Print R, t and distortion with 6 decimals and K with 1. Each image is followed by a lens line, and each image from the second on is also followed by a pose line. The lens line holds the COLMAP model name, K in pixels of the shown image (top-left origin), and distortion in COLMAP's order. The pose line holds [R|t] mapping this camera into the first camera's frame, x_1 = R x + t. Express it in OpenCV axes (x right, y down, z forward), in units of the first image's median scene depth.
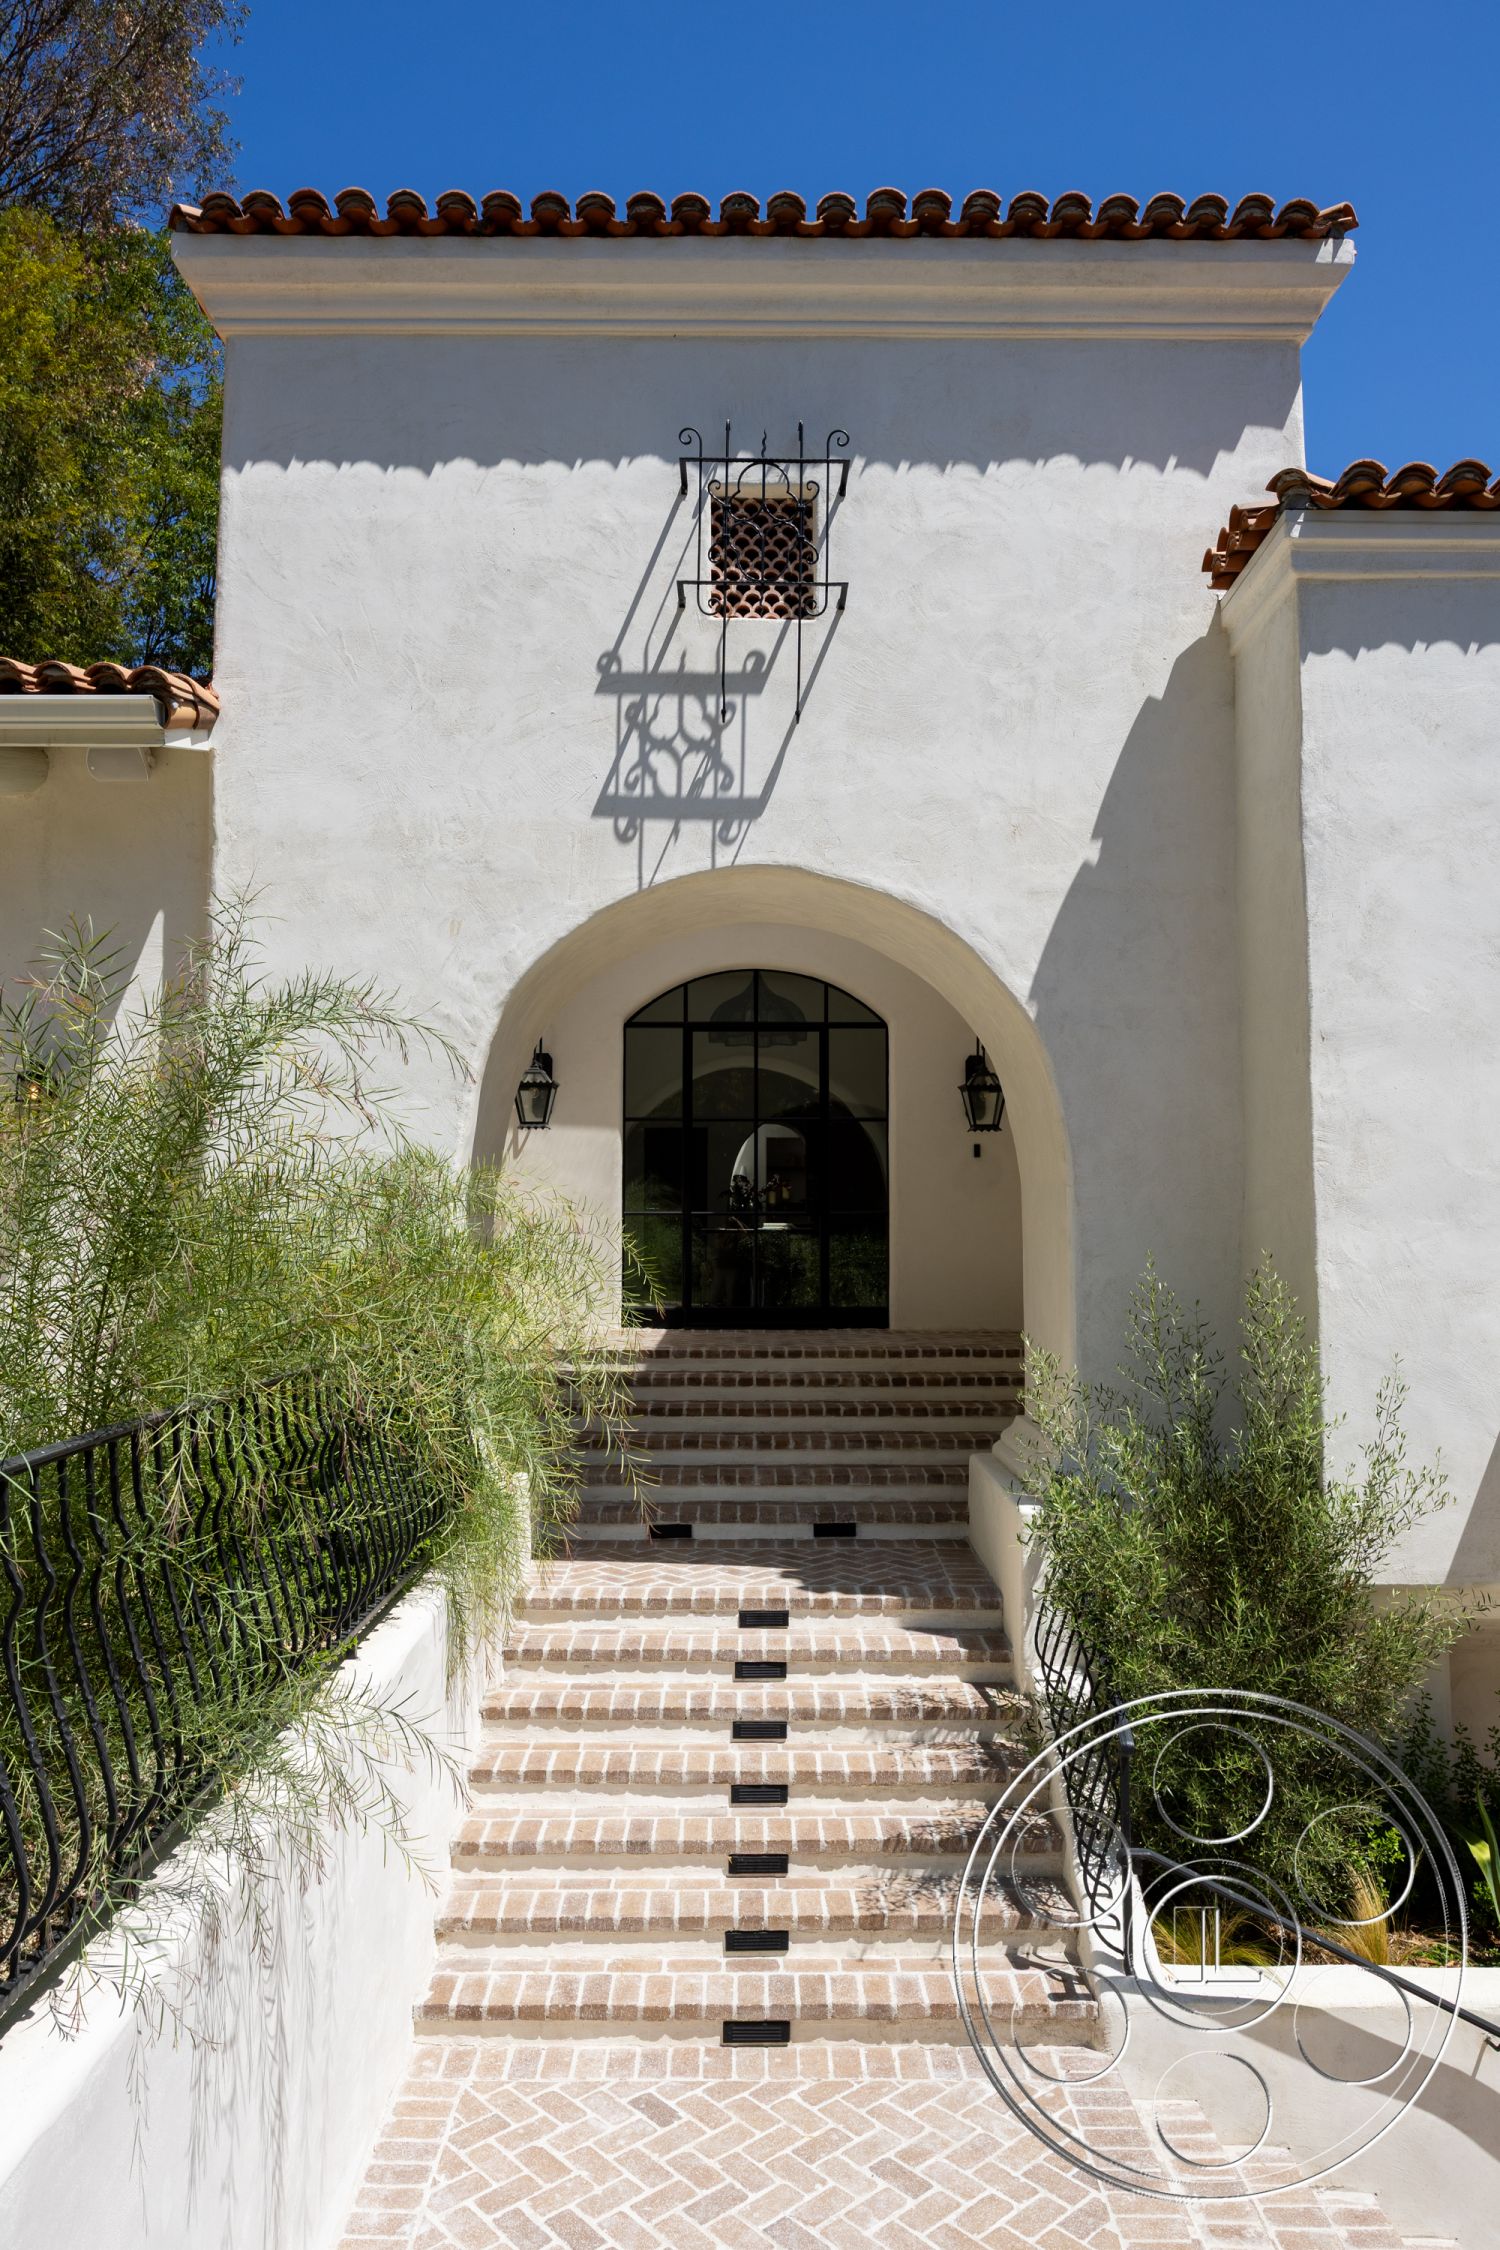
lens RADIAL K [[1505.5, 0, 733.7], [0, 1505.5, 1117.9], [0, 0, 1]] dist [-0.000024, 0.004205]
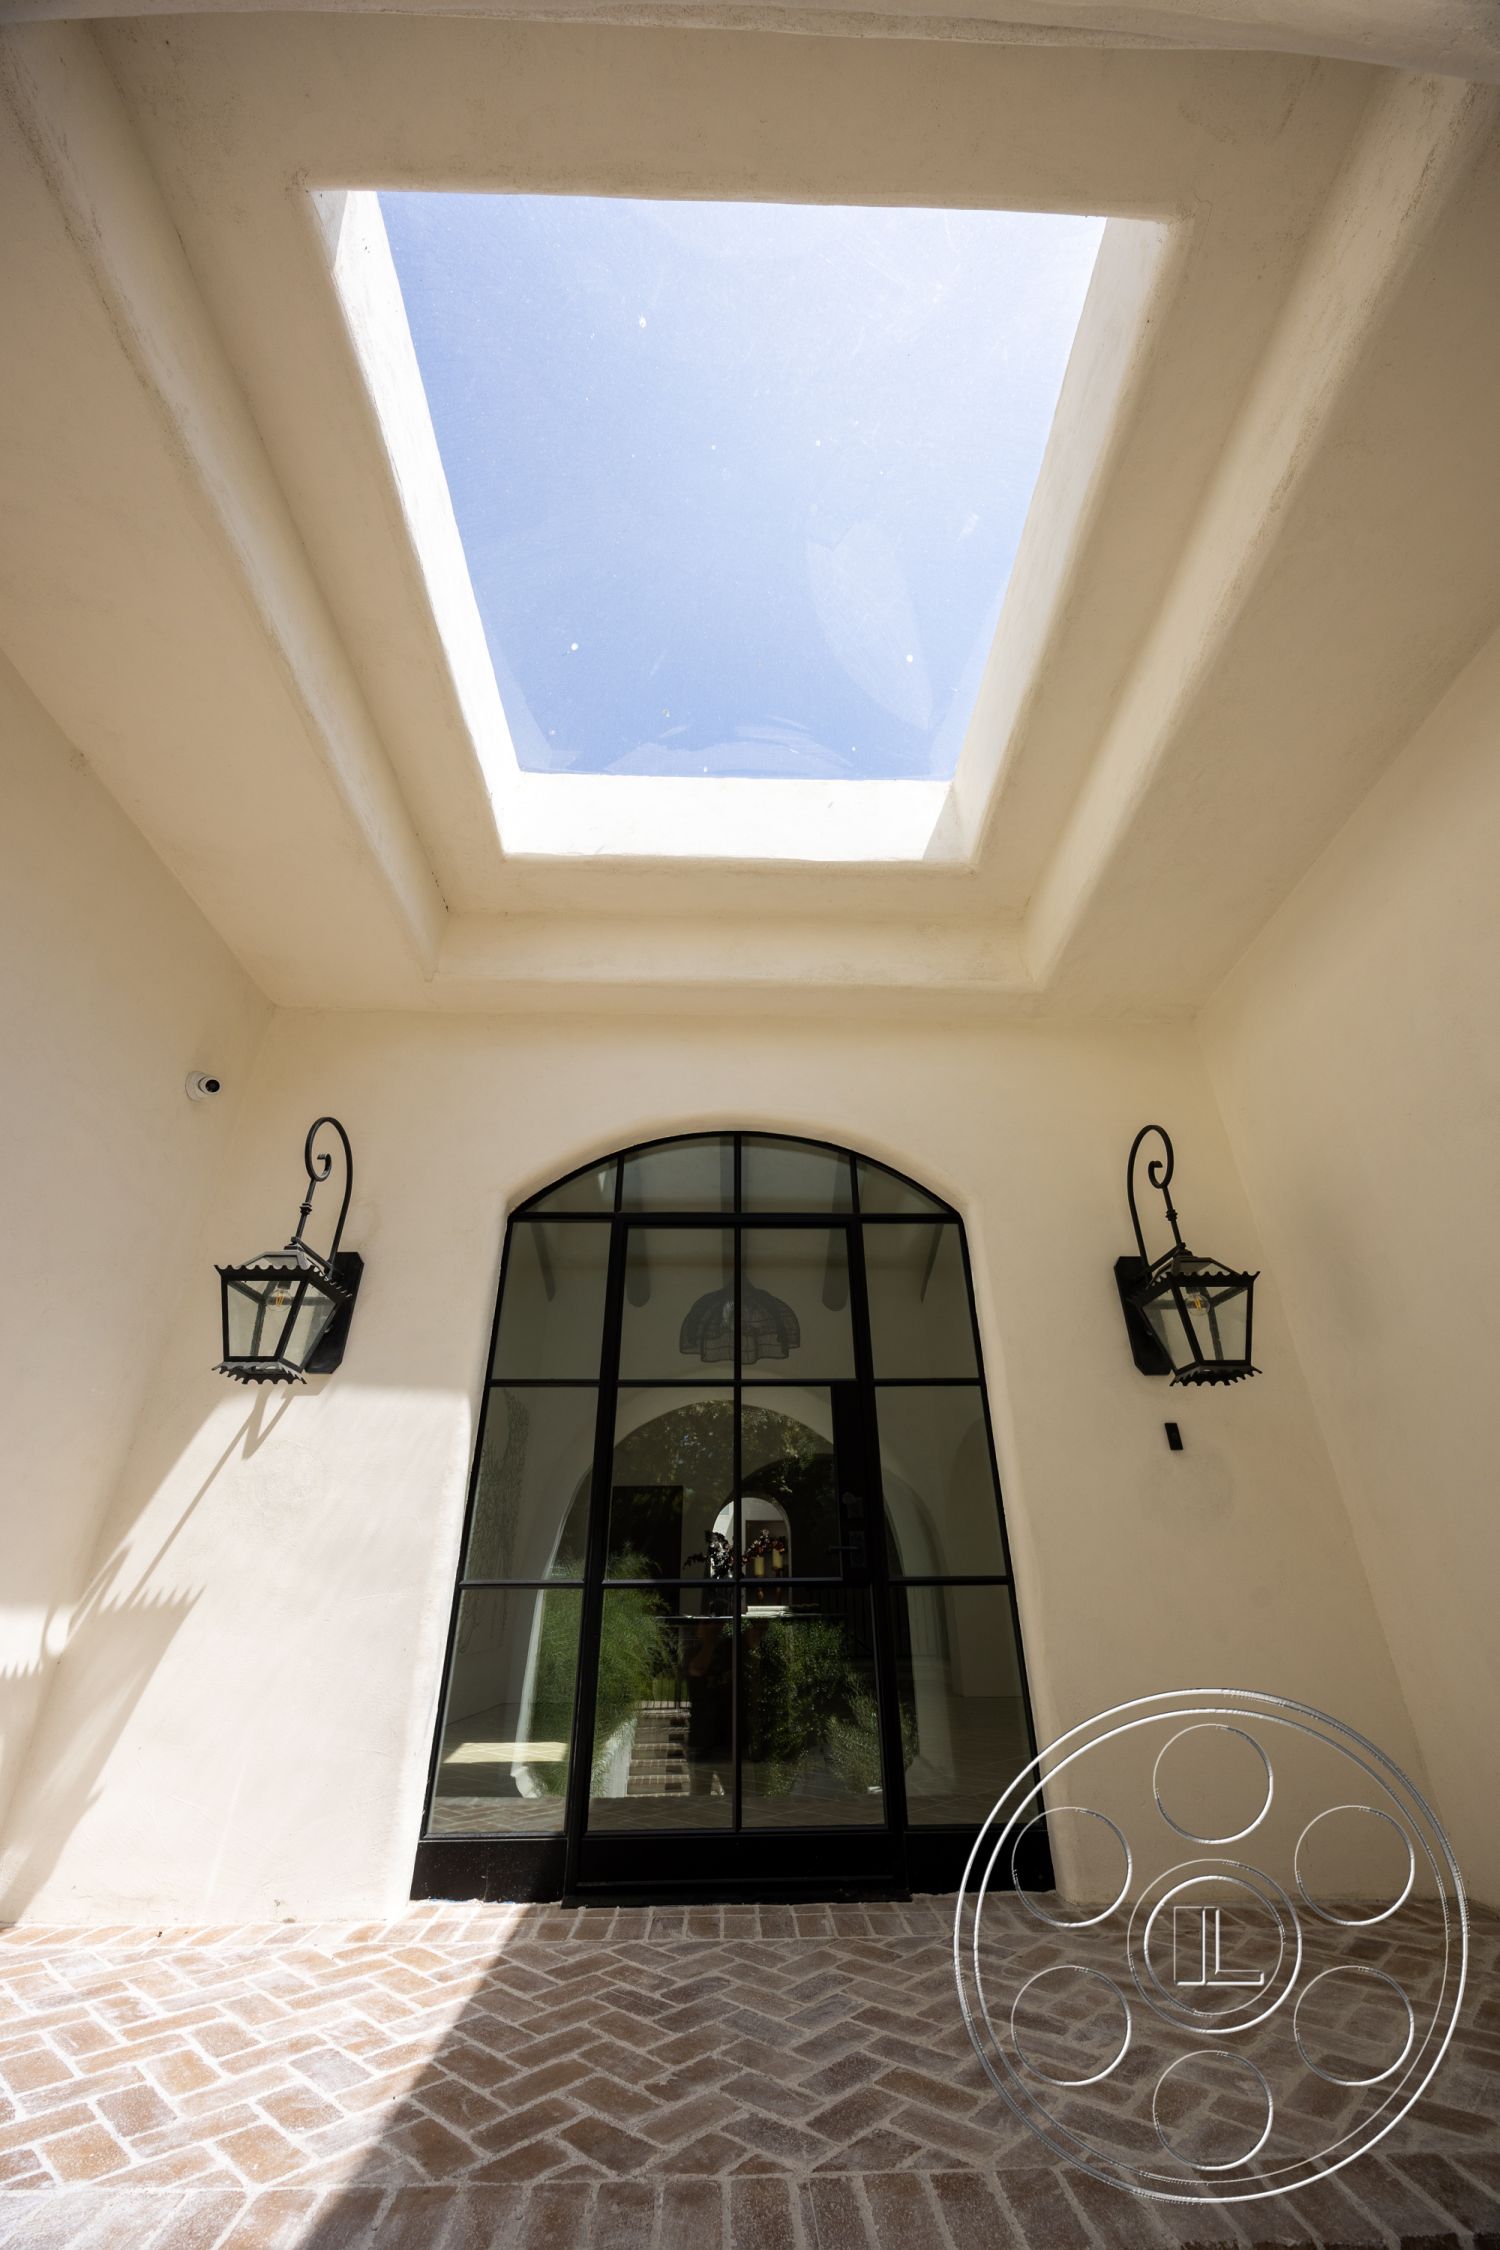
lens RADIAL K [[845.8, 0, 750.0], [0, 845.8, 1125.0], [0, 0, 1]] dist [-0.002073, 0.000190]
pose [[0.999936, 0.000451, 0.011348, 0.029481], [0.004455, 0.903556, -0.428446, 0.086464], [-0.010447, 0.428469, 0.903496, 1.287757]]
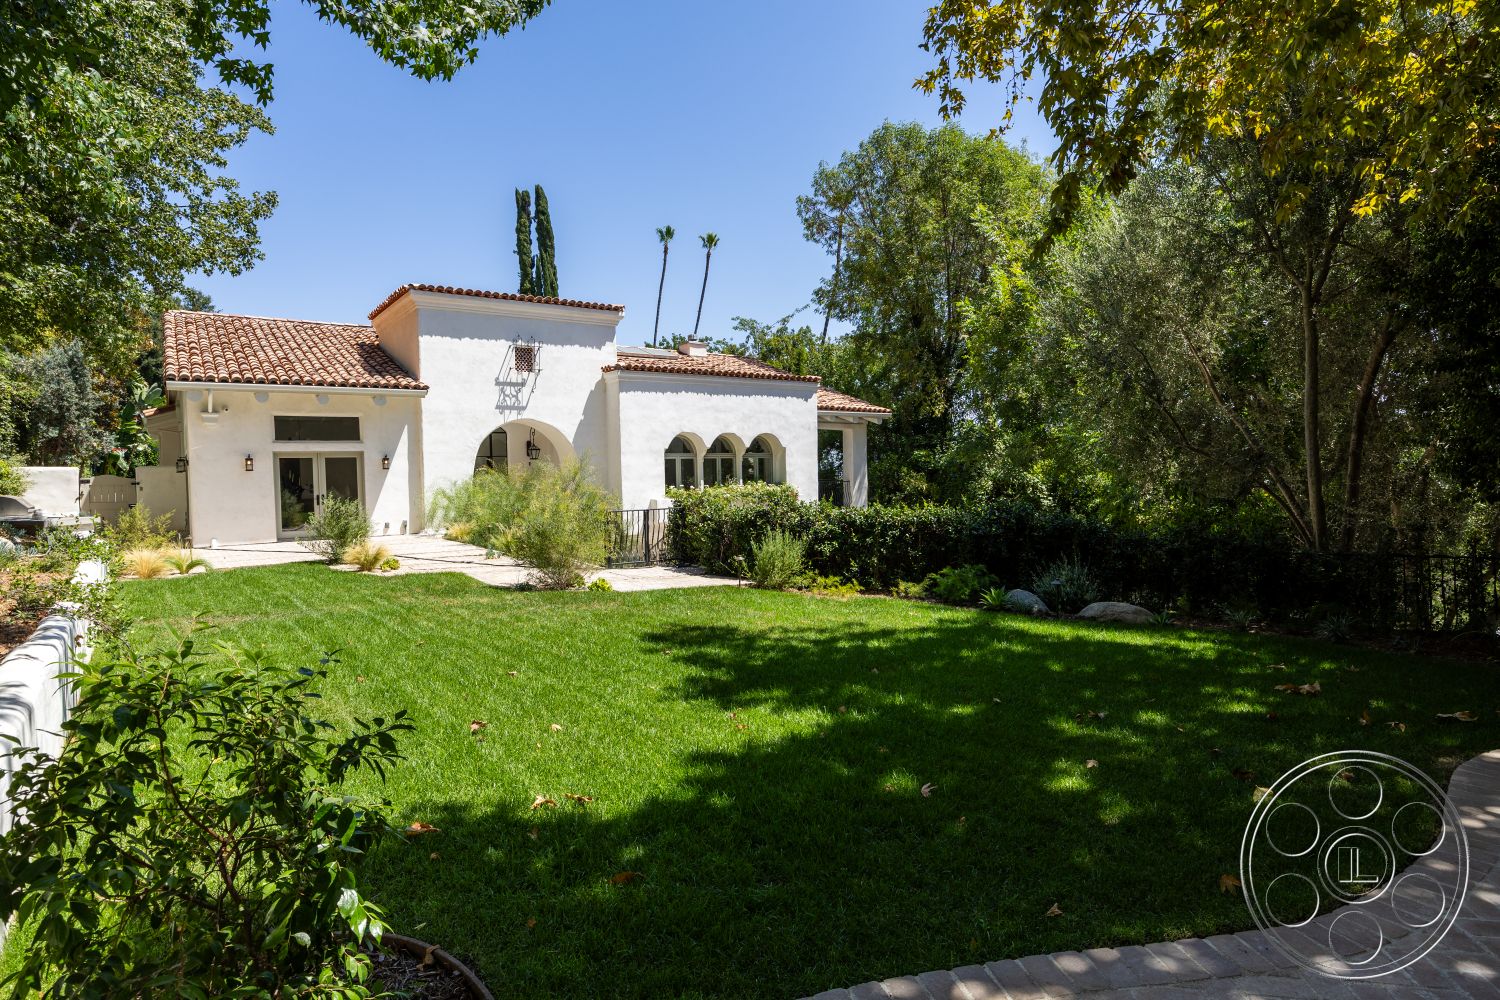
lens RADIAL K [[819.9, 0, 750.0], [0, 819.9, 500.0], [0, 0, 1]] dist [-0.003647, -0.000260]
pose [[0.819545, -0.040915, 0.571552, -1.148187], [-0.019424, 0.994891, 0.099072, -0.206511], [-0.572685, -0.092296, 0.814563, -2.142274]]
